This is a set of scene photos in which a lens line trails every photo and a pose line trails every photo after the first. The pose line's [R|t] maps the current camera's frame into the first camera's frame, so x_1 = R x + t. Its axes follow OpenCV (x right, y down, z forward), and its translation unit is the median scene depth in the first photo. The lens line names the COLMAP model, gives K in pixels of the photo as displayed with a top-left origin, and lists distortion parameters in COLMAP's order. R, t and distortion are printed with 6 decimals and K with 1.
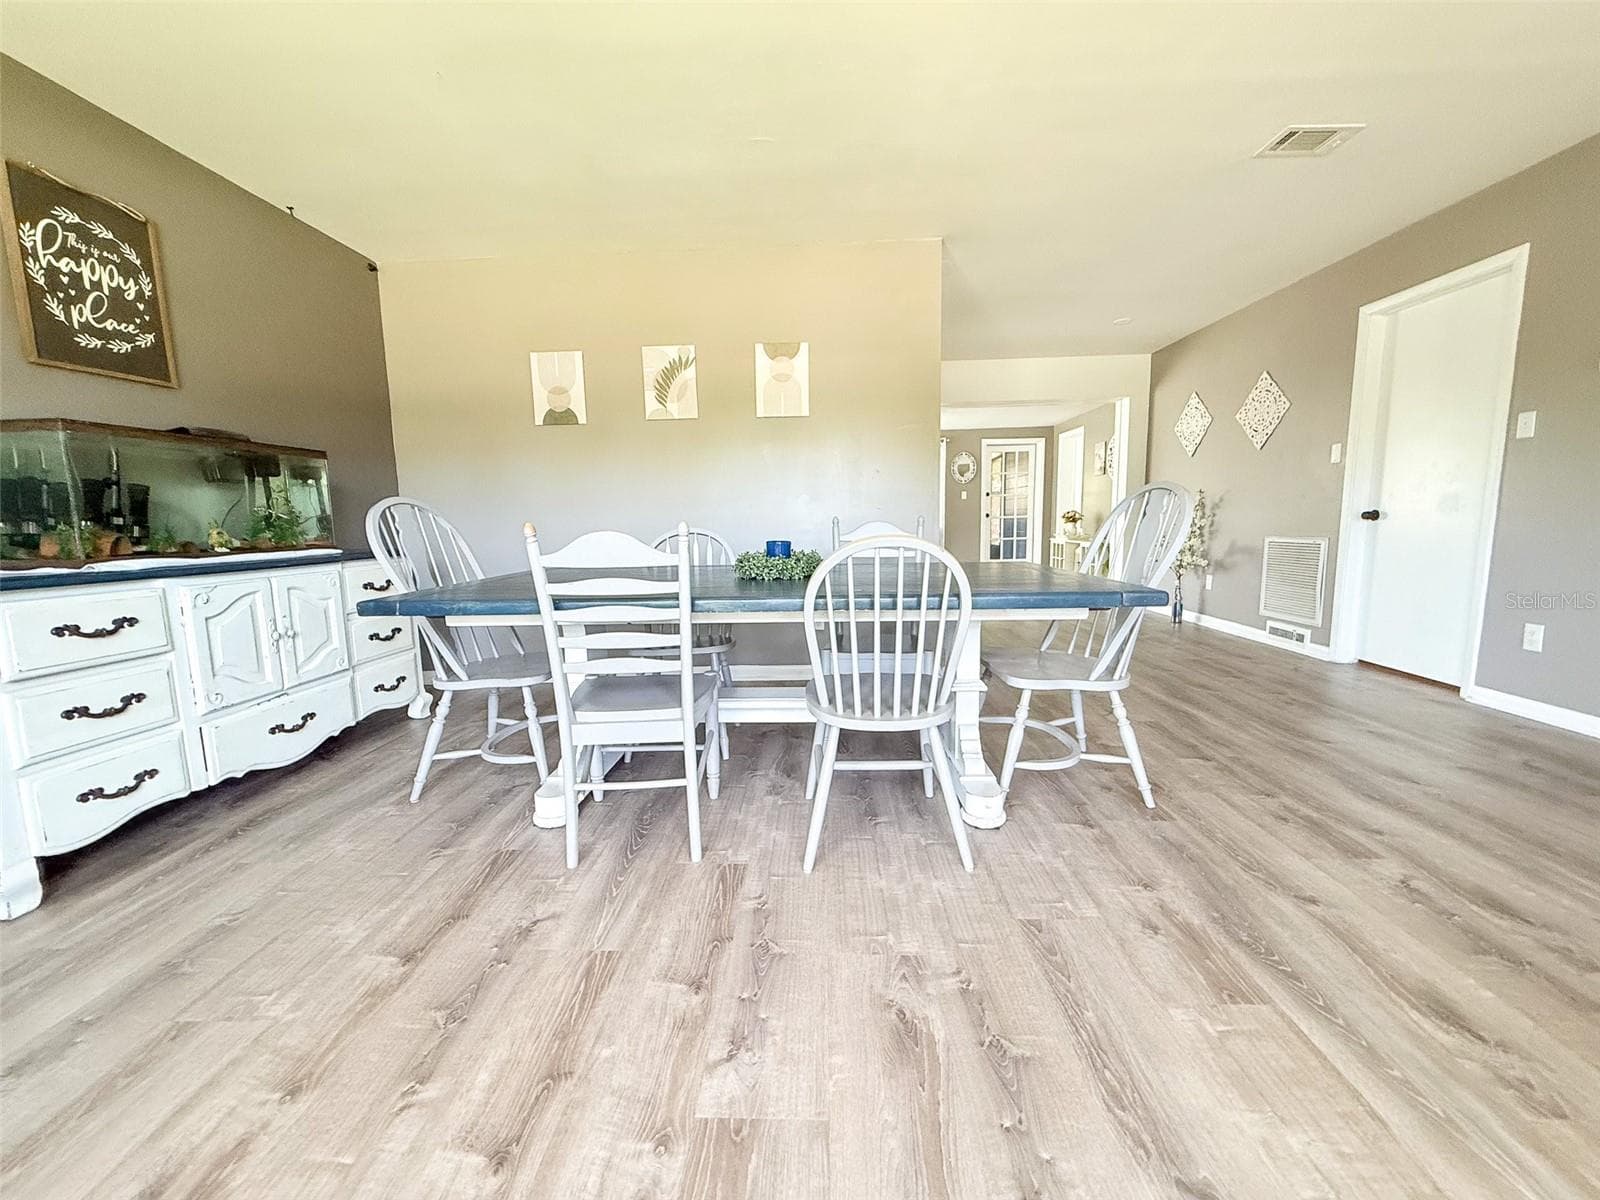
lens RADIAL K [[638.0, 0, 796.4], [0, 638.0, 599.6], [0, 0, 1]] dist [-0.001302, 0.000138]
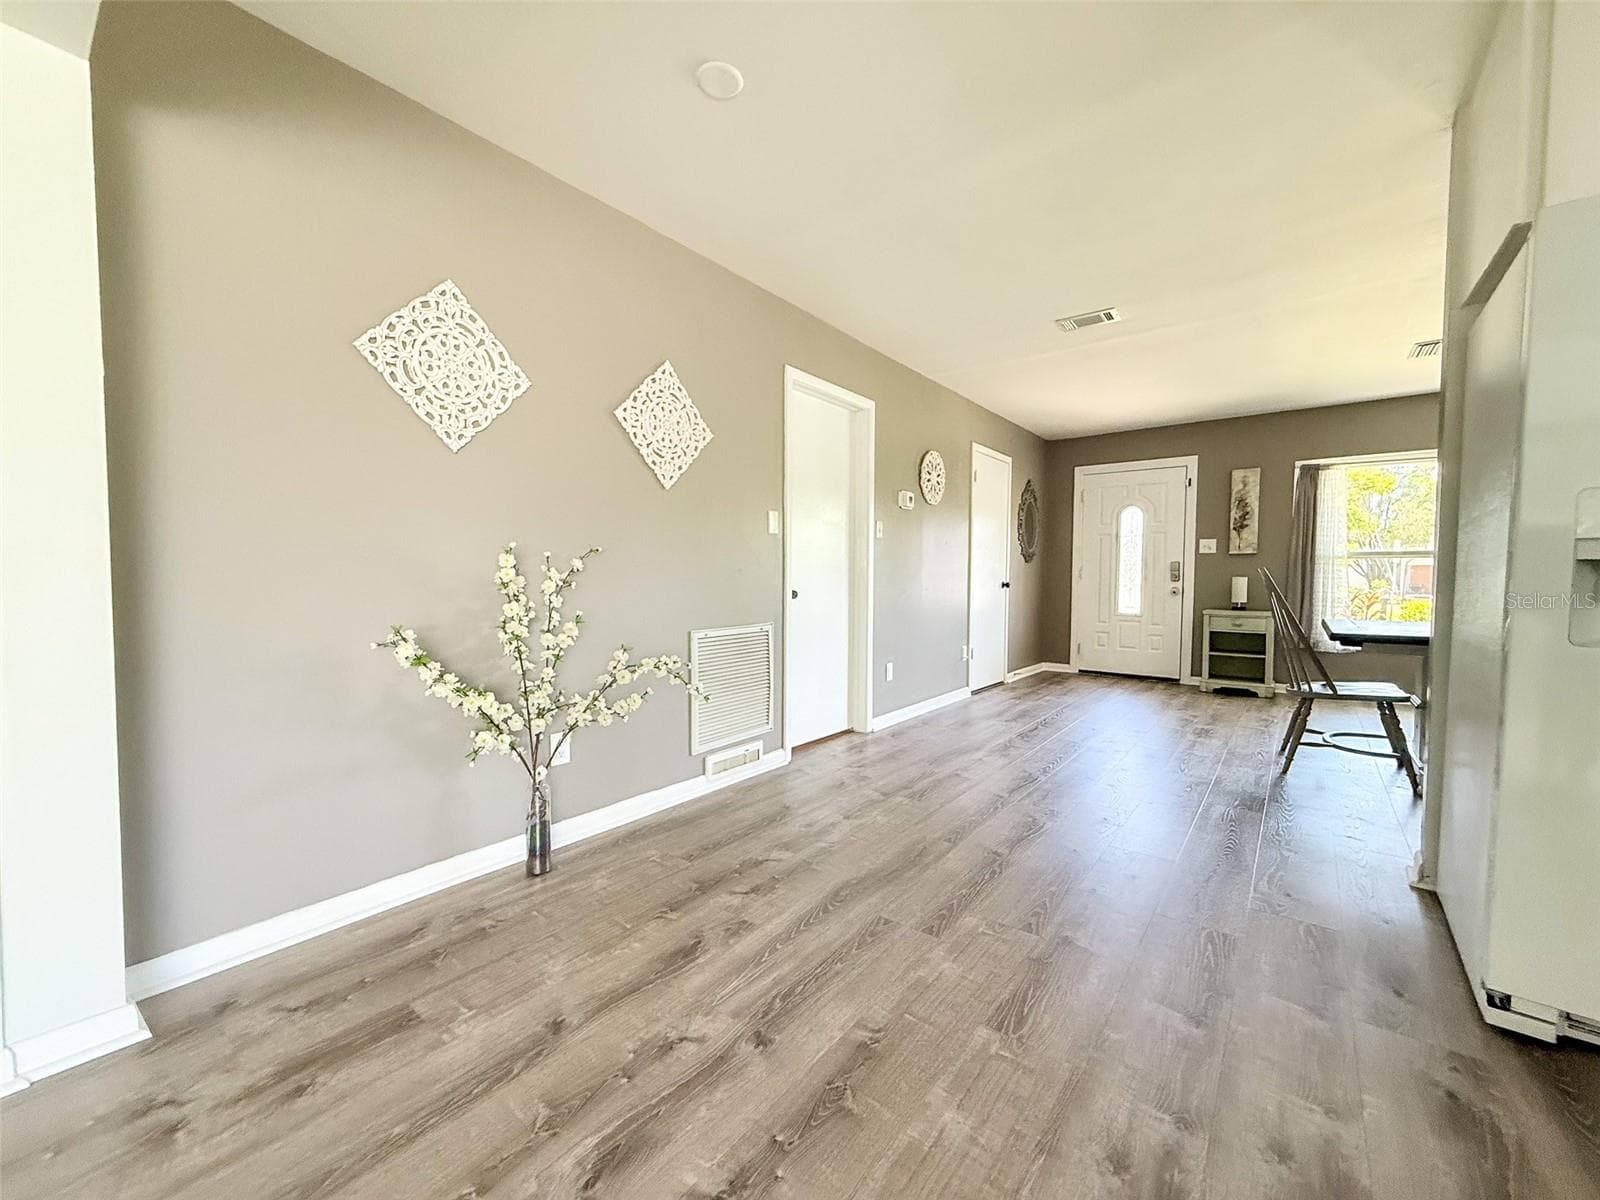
lens RADIAL K [[638.0, 0, 792.2], [0, 638.0, 603.9], [0, 0, 1]] dist [-0.001302, 0.000138]
pose [[-0.808839, -0.010204, 0.587942, 0.454229], [0.087911, 0.986514, 0.138062, -0.325110], [-0.581422, 0.163356, -0.797034, 2.291413]]
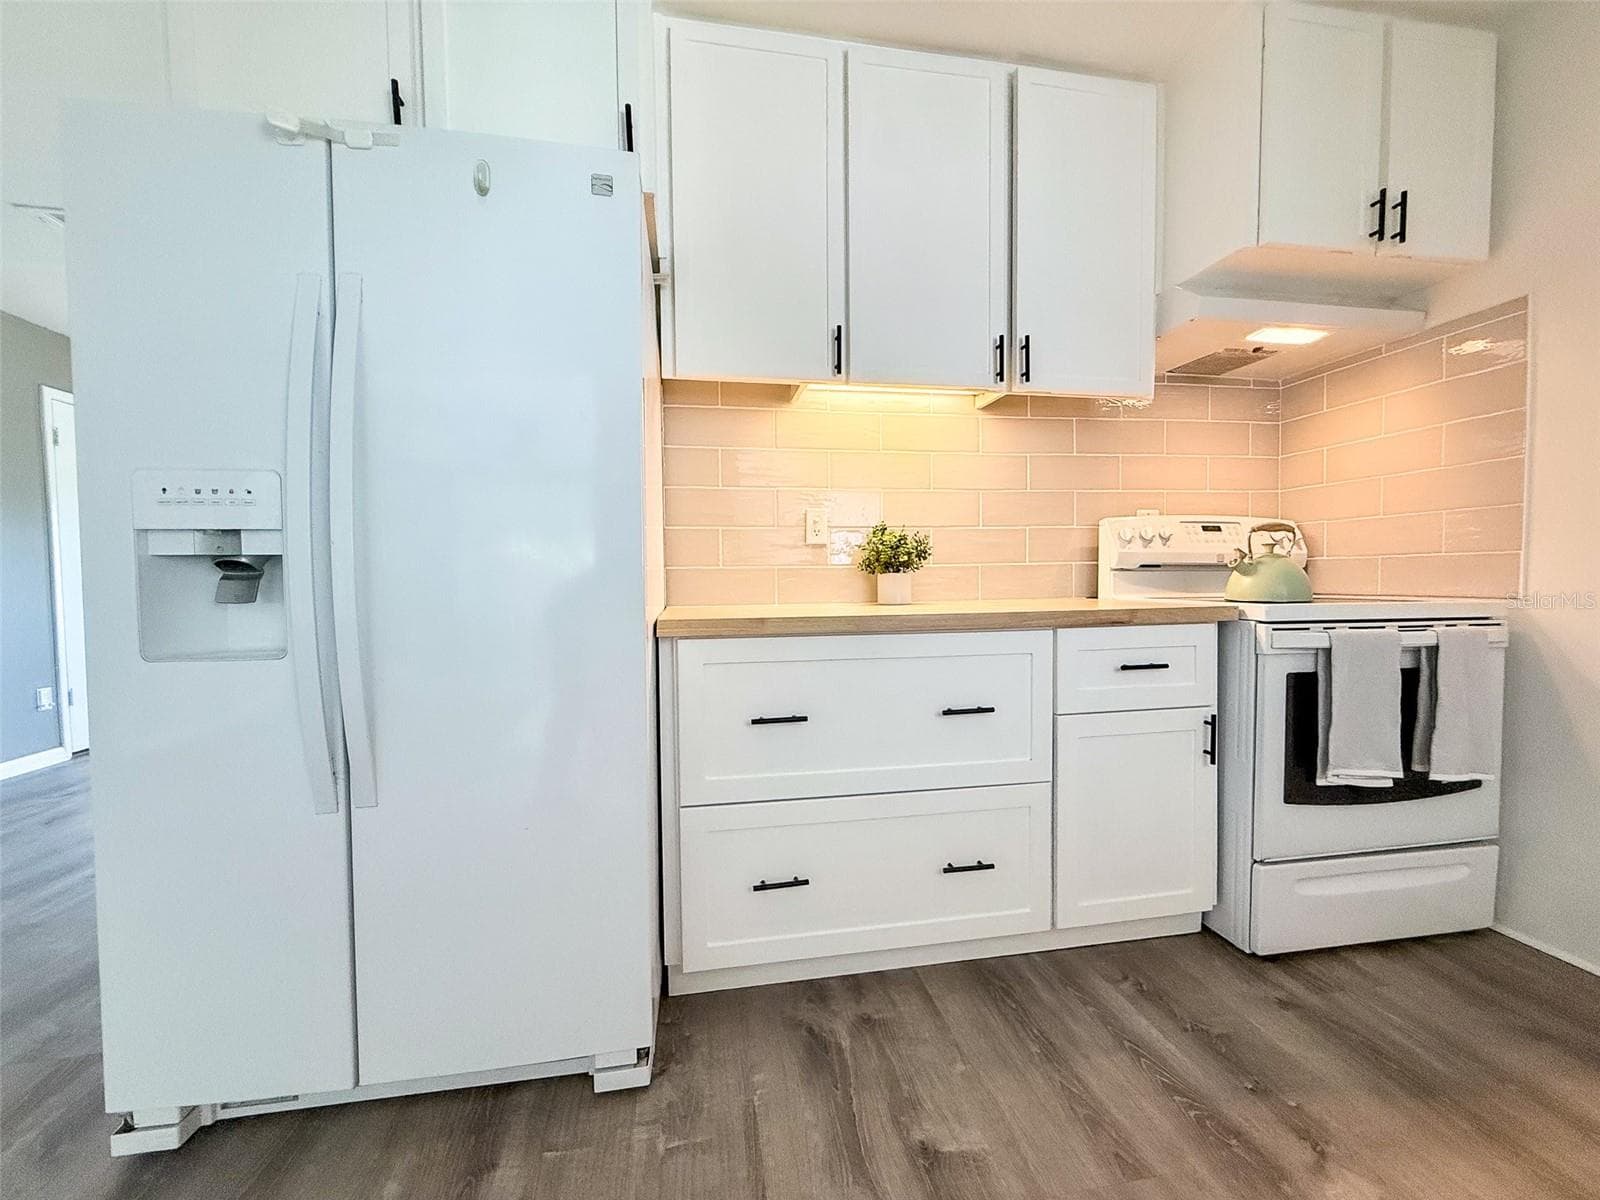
lens RADIAL K [[638.0, 0, 796.5], [0, 638.0, 603.1], [0, 0, 1]] dist [-0.001302, 0.000138]
pose [[-0.976834, 0.044782, -0.209258, -0.034467], [0.007779, 0.984644, 0.174401, -0.275092], [0.213855, 0.168733, -0.962183, 2.032926]]
